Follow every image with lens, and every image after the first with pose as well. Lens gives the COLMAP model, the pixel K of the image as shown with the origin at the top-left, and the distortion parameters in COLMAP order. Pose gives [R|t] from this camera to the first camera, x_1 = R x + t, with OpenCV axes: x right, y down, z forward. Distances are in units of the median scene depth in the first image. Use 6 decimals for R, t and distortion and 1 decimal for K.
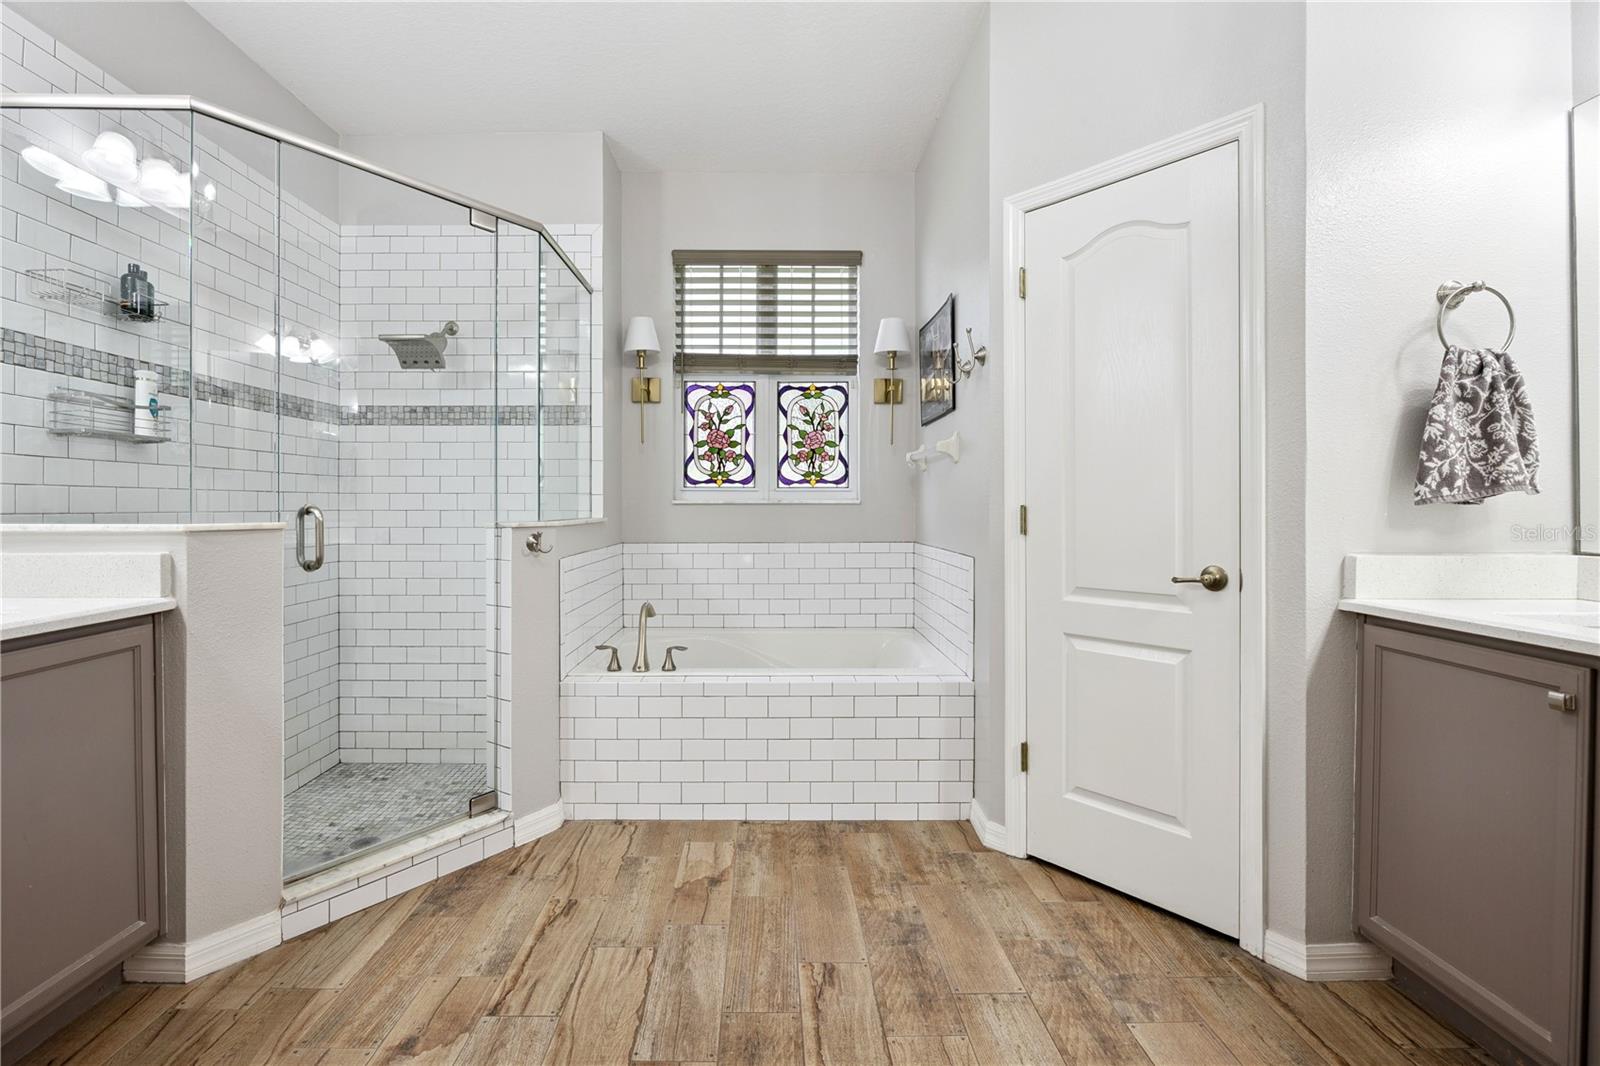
lens RADIAL K [[738.0, 0, 789.5], [0, 738.0, 527.5], [0, 0, 1]] dist [-0.014486, 0.001389]
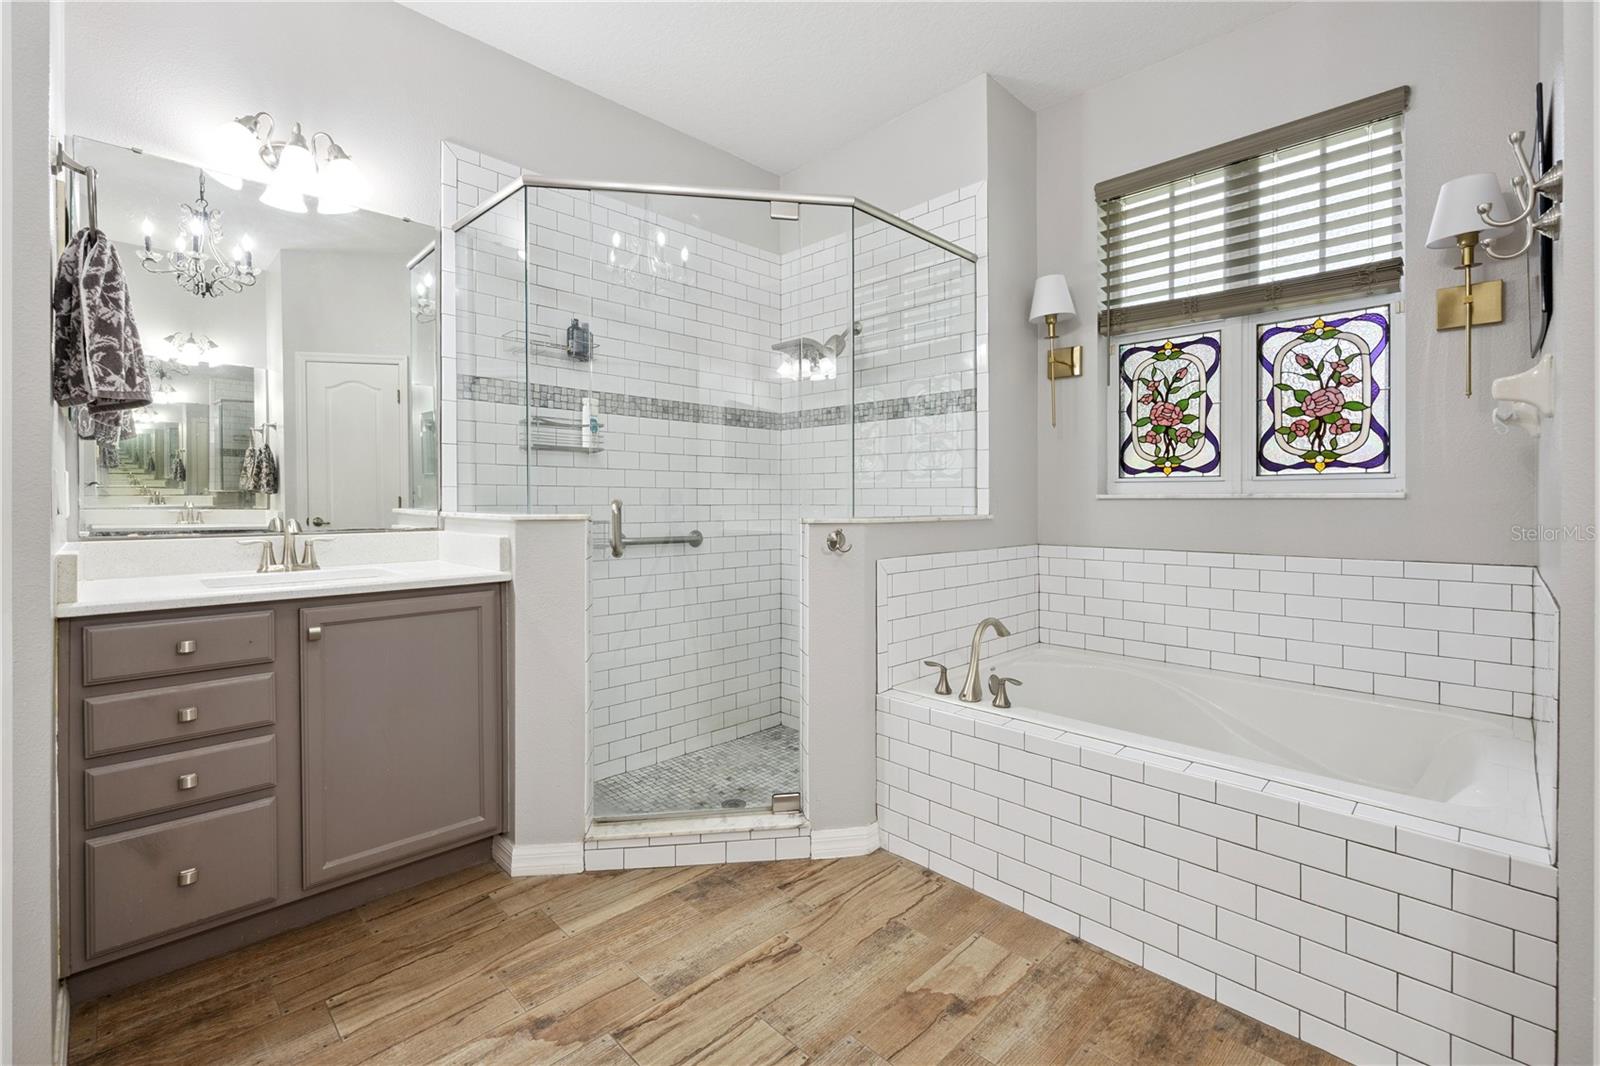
lens RADIAL K [[697.9, 0, 801.5], [0, 697.9, 518.0], [0, 0, 1]] dist [-0.001815, 0.000412]
pose [[0.685195, 0.018243, -0.728131, 0.251401], [-0.023121, 0.999727, 0.003290, -0.008776], [0.727993, 0.014581, 0.685430, 0.341206]]
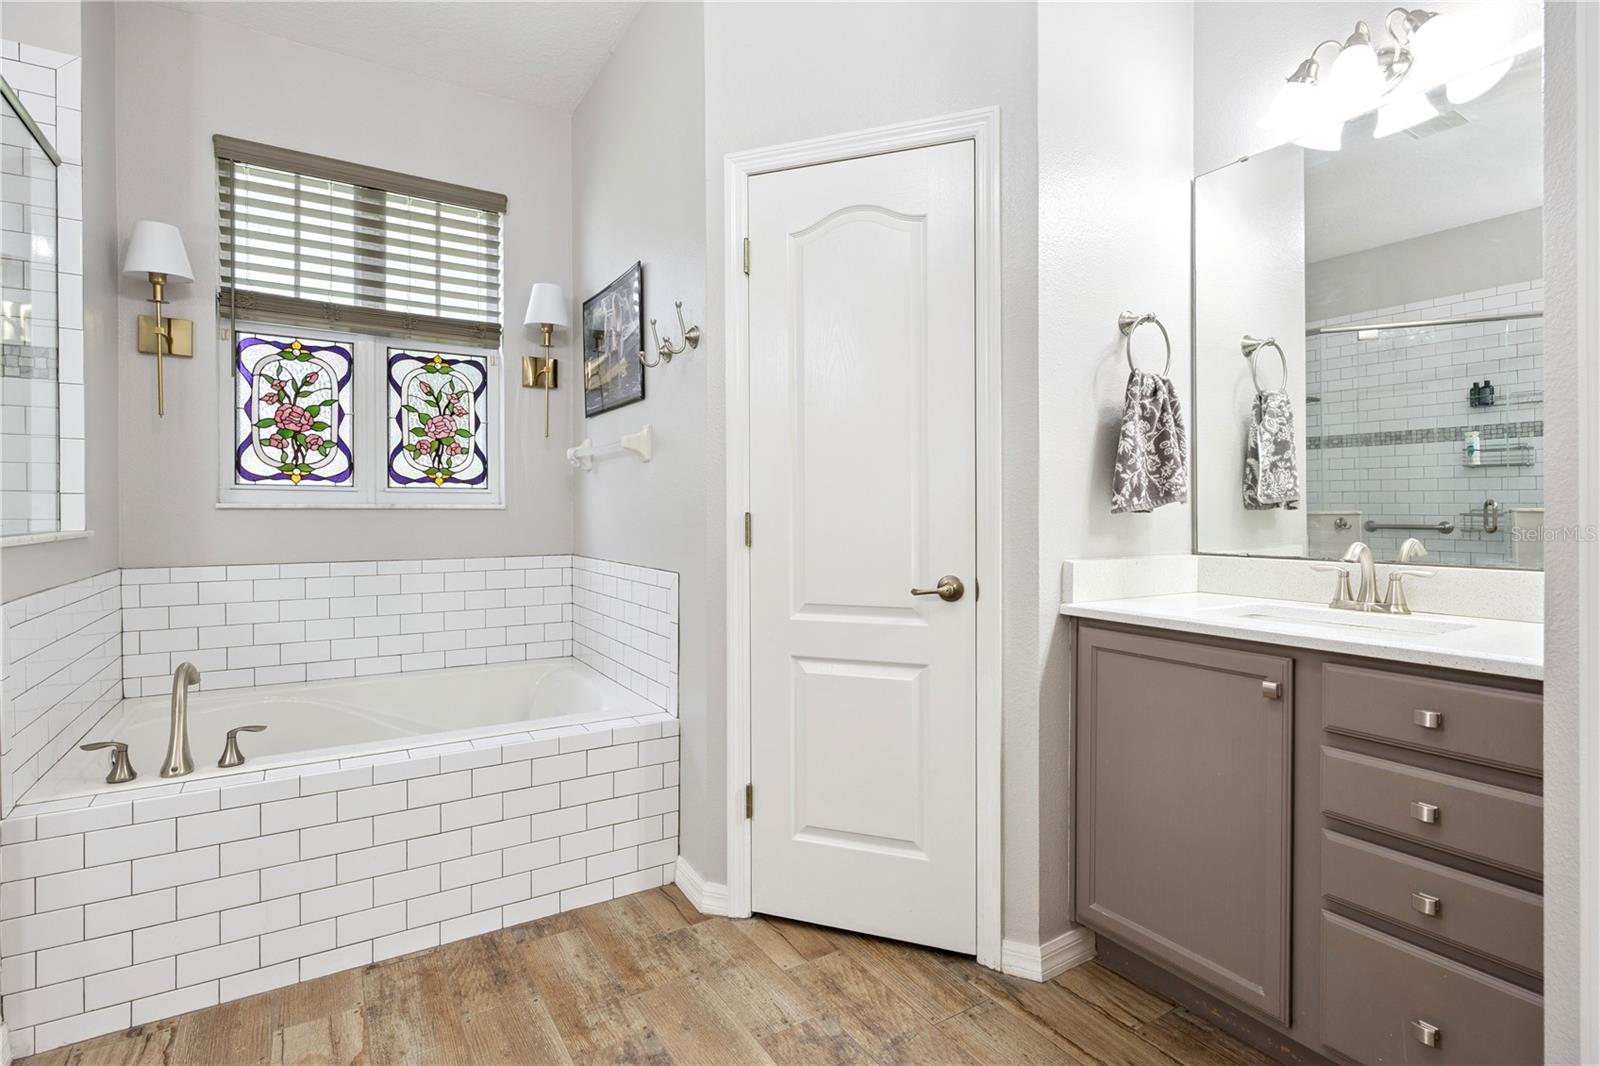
lens RADIAL K [[759.0, 0, 793.0], [0, 759.0, 525.7], [0, 0, 1]] dist [0.000640, -0.000205]
pose [[0.860268, -0.008831, 0.509766, -0.082078], [0.012926, 0.999906, -0.004491, -0.008668], [-0.509678, 0.010453, 0.860302, 0.180139]]
